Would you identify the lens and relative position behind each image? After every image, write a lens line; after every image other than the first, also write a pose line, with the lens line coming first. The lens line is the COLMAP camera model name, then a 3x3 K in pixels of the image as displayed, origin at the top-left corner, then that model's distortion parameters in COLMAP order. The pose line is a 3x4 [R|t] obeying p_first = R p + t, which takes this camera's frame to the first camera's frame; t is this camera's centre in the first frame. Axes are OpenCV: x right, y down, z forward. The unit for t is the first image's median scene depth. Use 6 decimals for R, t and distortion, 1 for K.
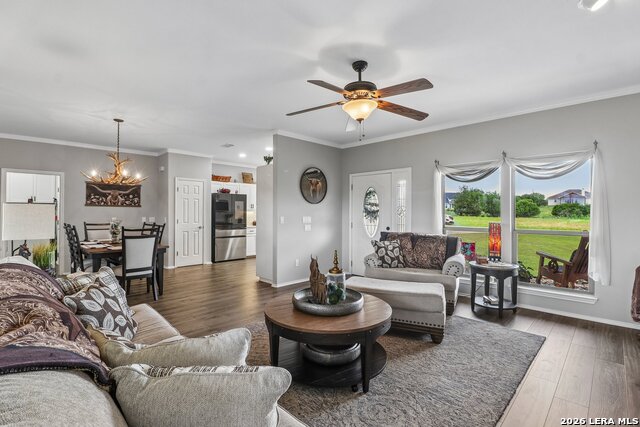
lens RADIAL K [[300.2, 0, 320.6], [0, 300.2, 210.0], [0, 0, 1]] dist [-0.020008, -0.000181]
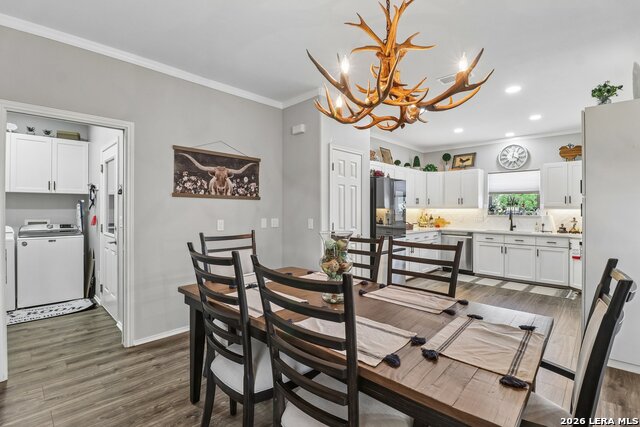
lens RADIAL K [[298.6, 0, 317.8], [0, 298.6, 209.7], [0, 0, 1]] dist [0.000085, -0.000192]
pose [[0.999917, -0.001482, 0.012824, -0.550781], [0.001376, 0.999965, 0.008231, 0.003622], [-0.012836, -0.008212, 0.999884, 0.499460]]
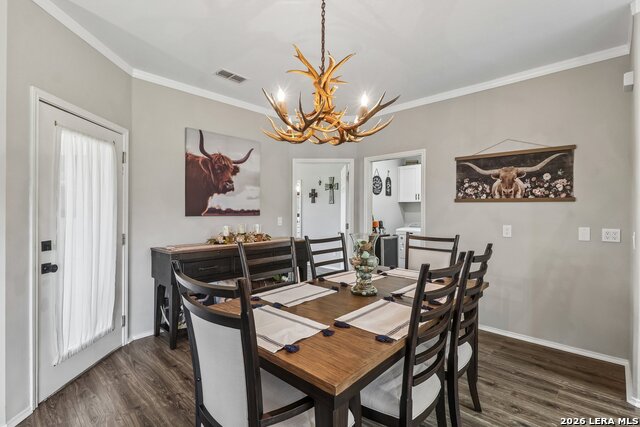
lens RADIAL K [[298.6, 0, 317.8], [0, 298.6, 209.7], [0, 0, 1]] dist [0.000085, -0.000192]
pose [[0.014676, -0.005611, -0.999877, -0.235179], [0.001329, 0.999983, -0.005592, 0.002779], [0.999891, -0.001246, 0.014683, 0.716115]]
